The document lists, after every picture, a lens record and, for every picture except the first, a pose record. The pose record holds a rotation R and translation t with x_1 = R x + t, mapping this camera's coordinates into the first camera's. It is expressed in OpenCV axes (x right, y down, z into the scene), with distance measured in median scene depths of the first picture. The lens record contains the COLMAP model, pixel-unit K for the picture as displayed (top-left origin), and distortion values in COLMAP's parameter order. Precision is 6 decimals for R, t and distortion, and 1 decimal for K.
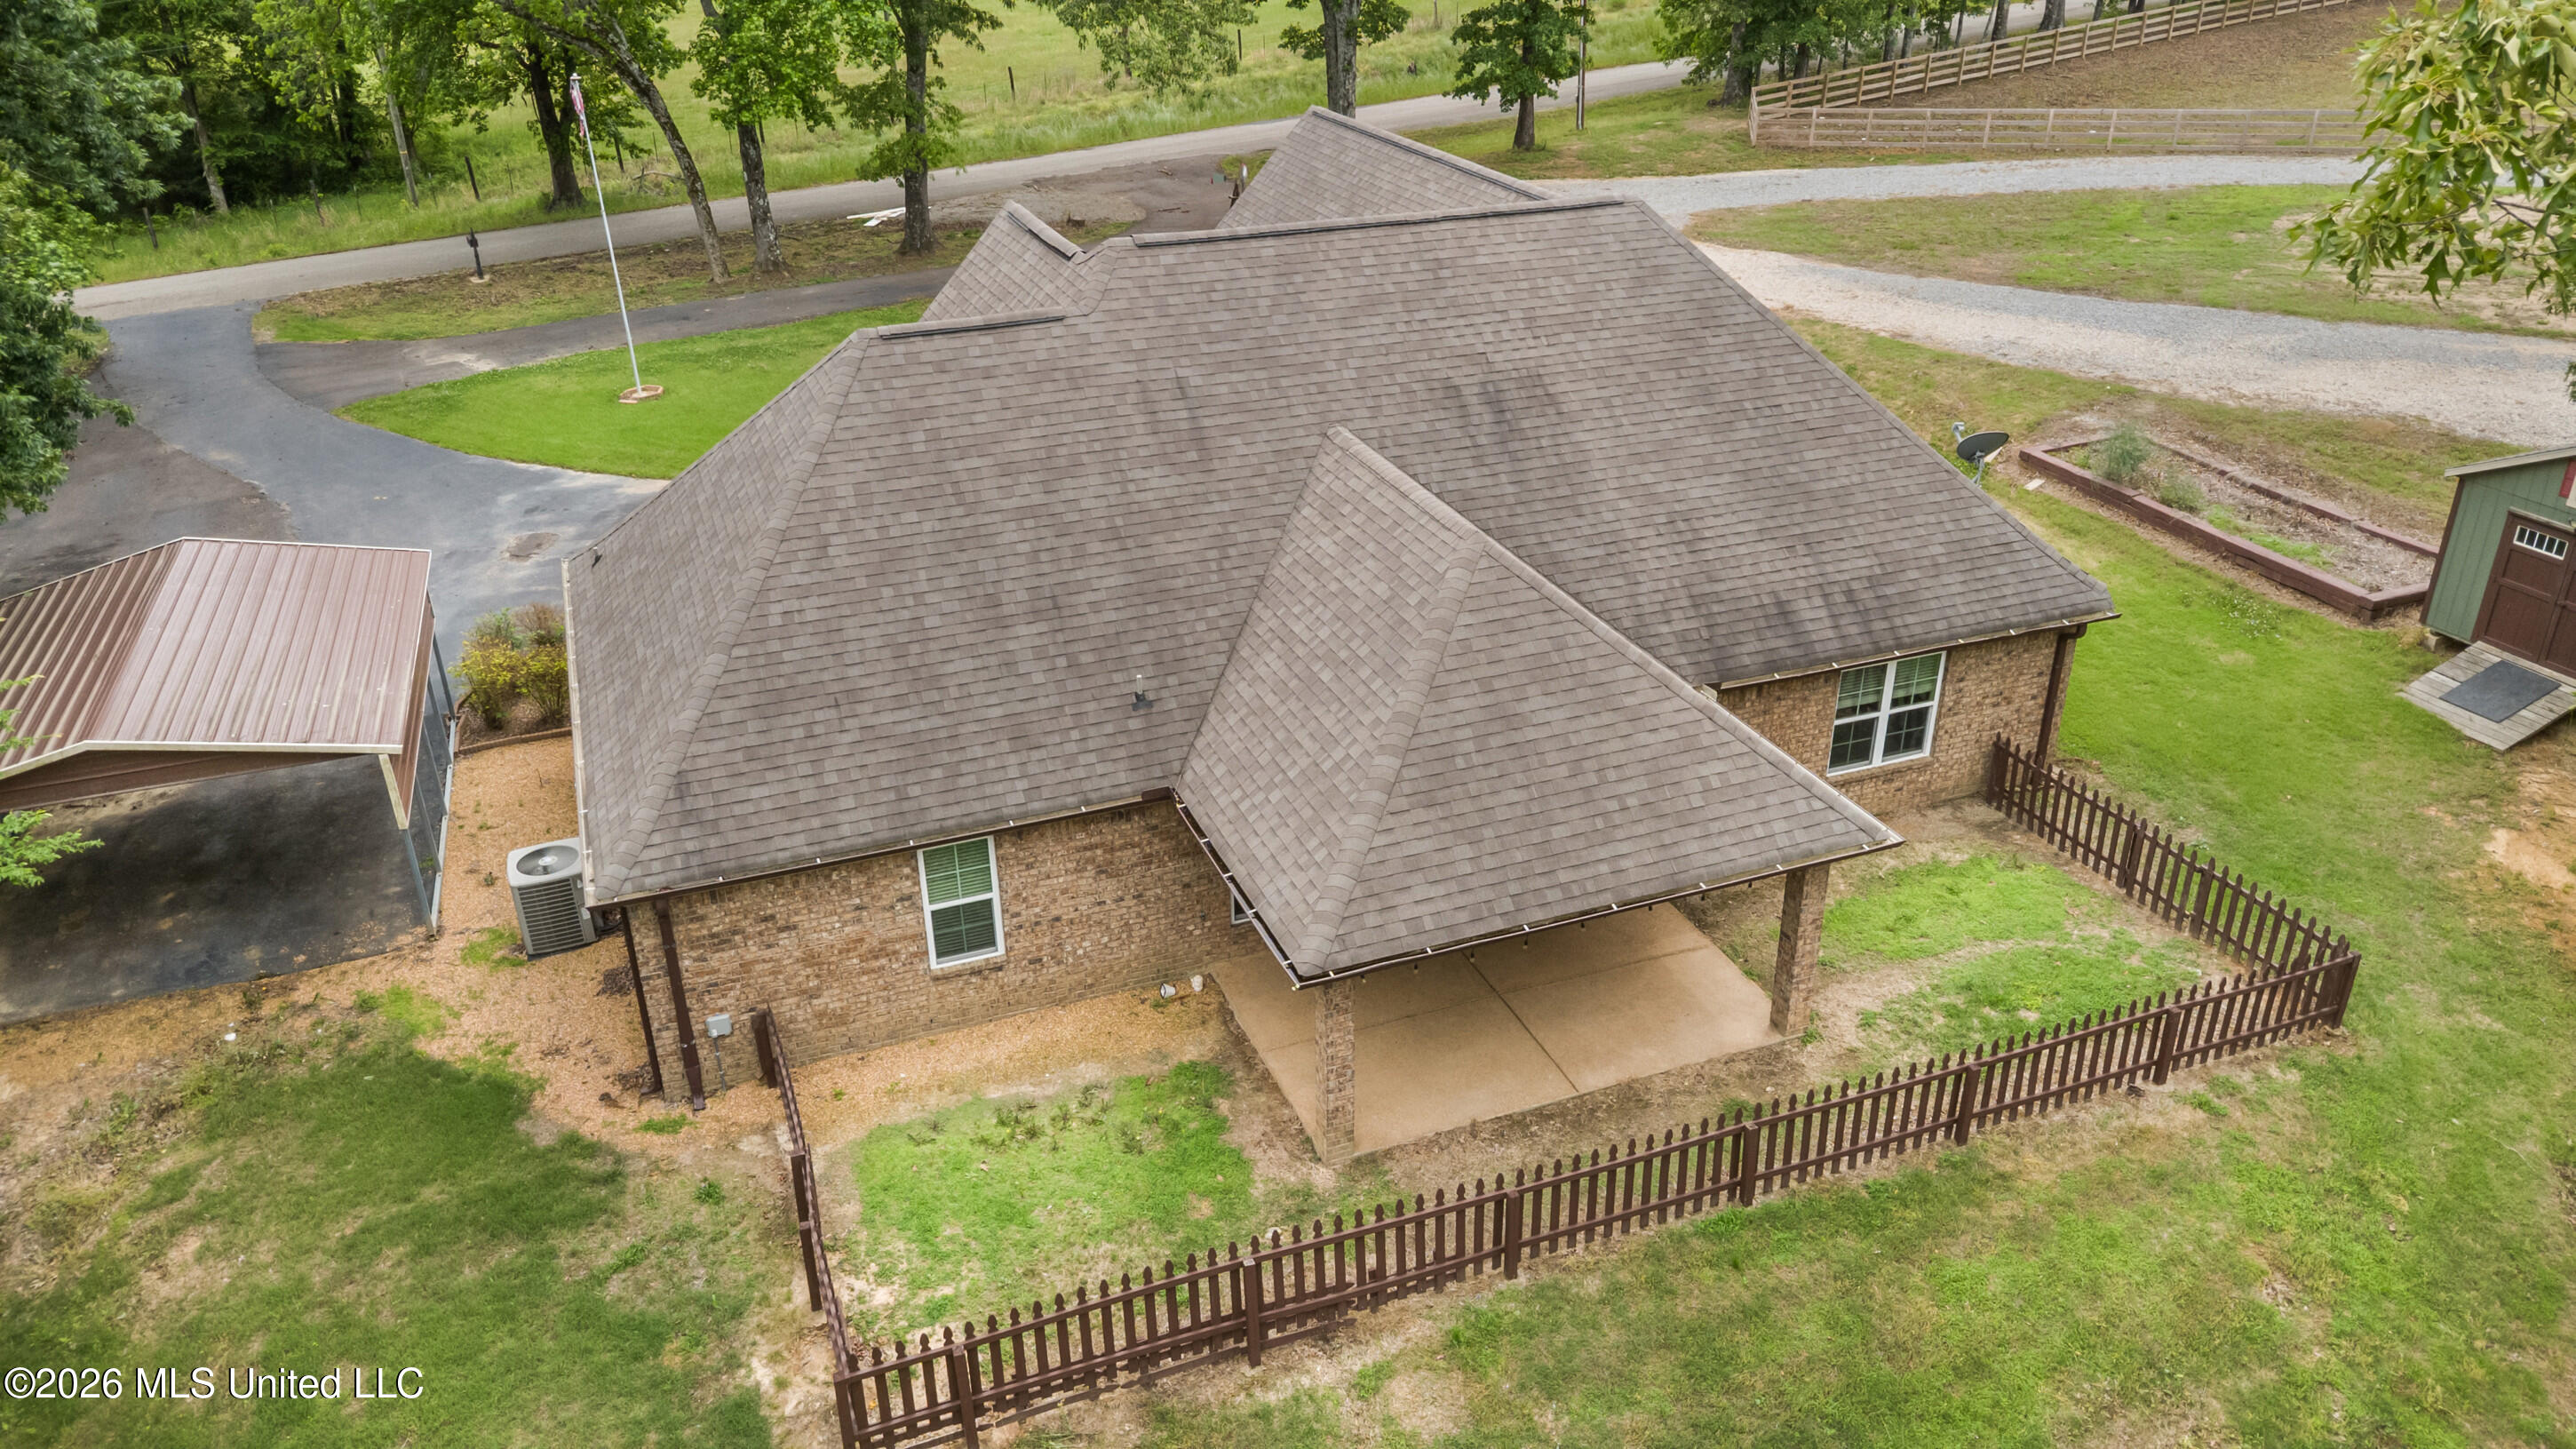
lens RADIAL K [[1807.1, 0, 1288.0], [0, 1807.1, 724.5], [0, 0, 1]] dist [-0.005101, -0.000140]
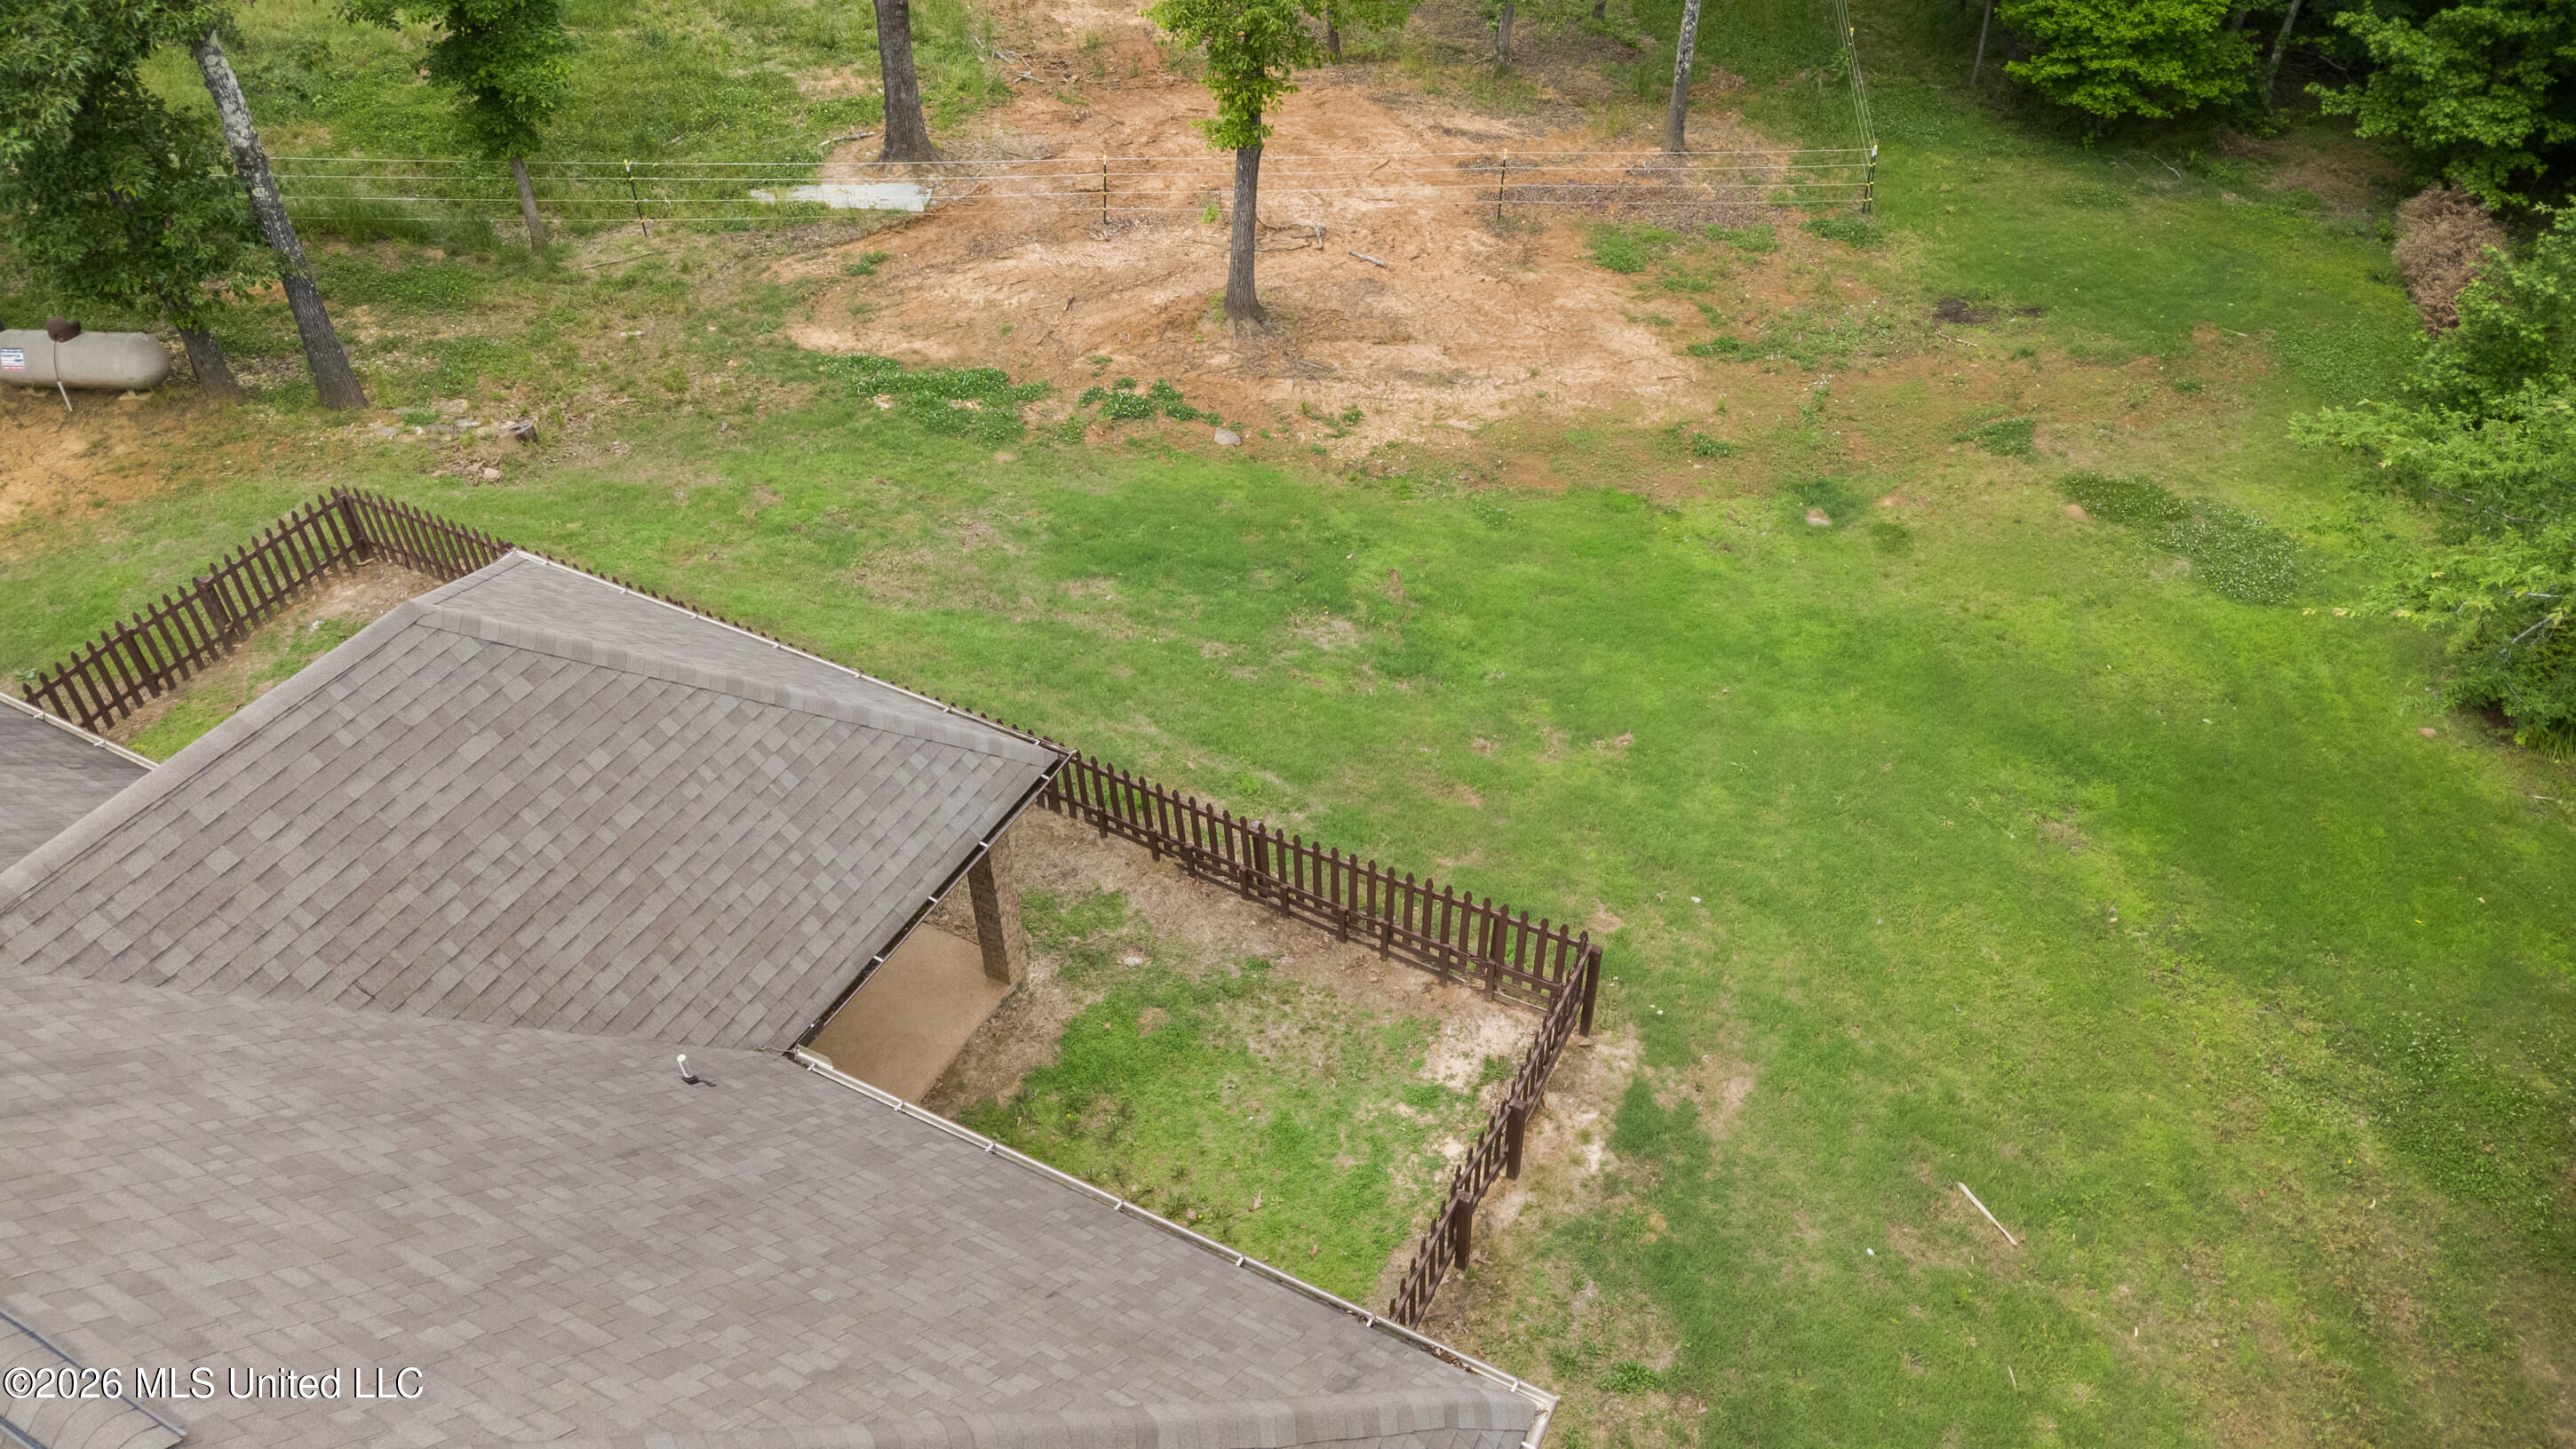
lens RADIAL K [[1807.1, 0, 1288.0], [0, 1807.1, 724.5], [0, 0, 1]] dist [-0.005101, -0.000140]
pose [[-0.662797, -0.479588, 0.575062, -0.603077], [0.348951, 0.481665, 0.803886, -0.585072], [-0.662521, 0.733481, -0.151893, 1.026429]]
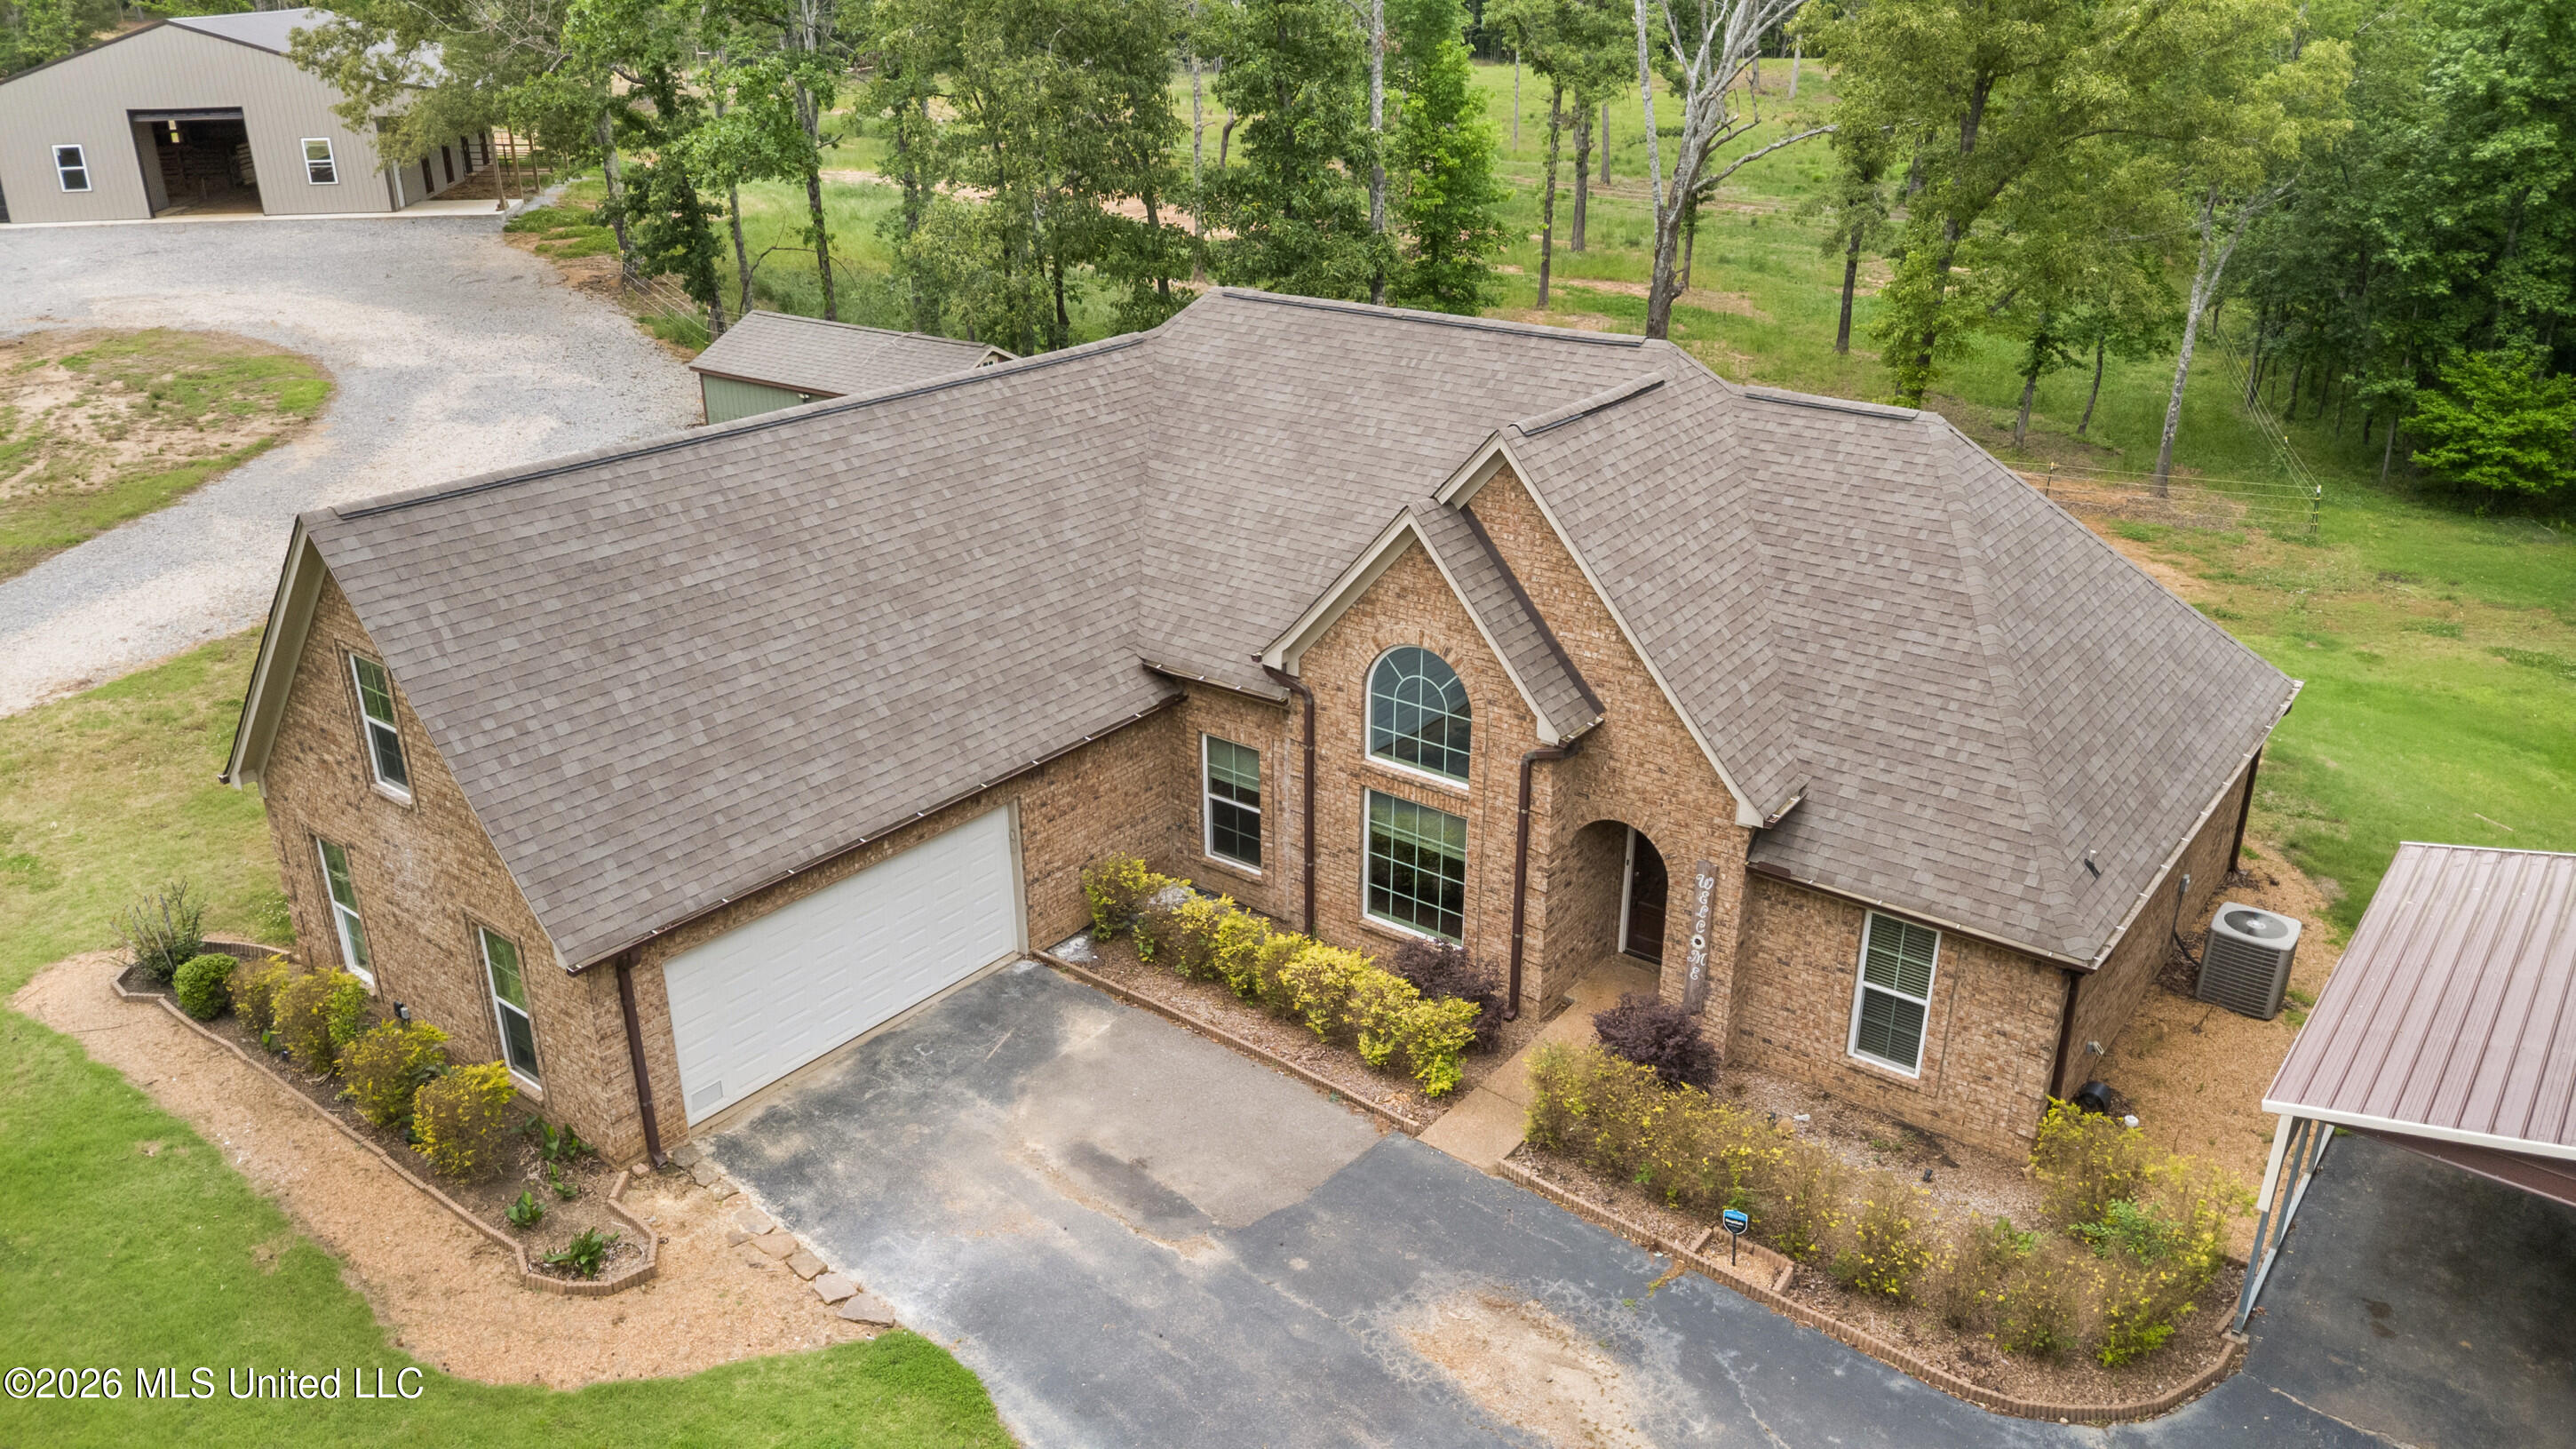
lens RADIAL K [[1830.3, 0, 1288.0], [0, 1830.3, 724.5], [0, 0, 1]] dist [0.028188, -0.057878]
pose [[-0.517898, -0.314491, 0.795536, -1.095916], [0.391570, 0.739671, 0.547321, -0.948692], [-0.760562, 0.594964, -0.259929, 1.932776]]
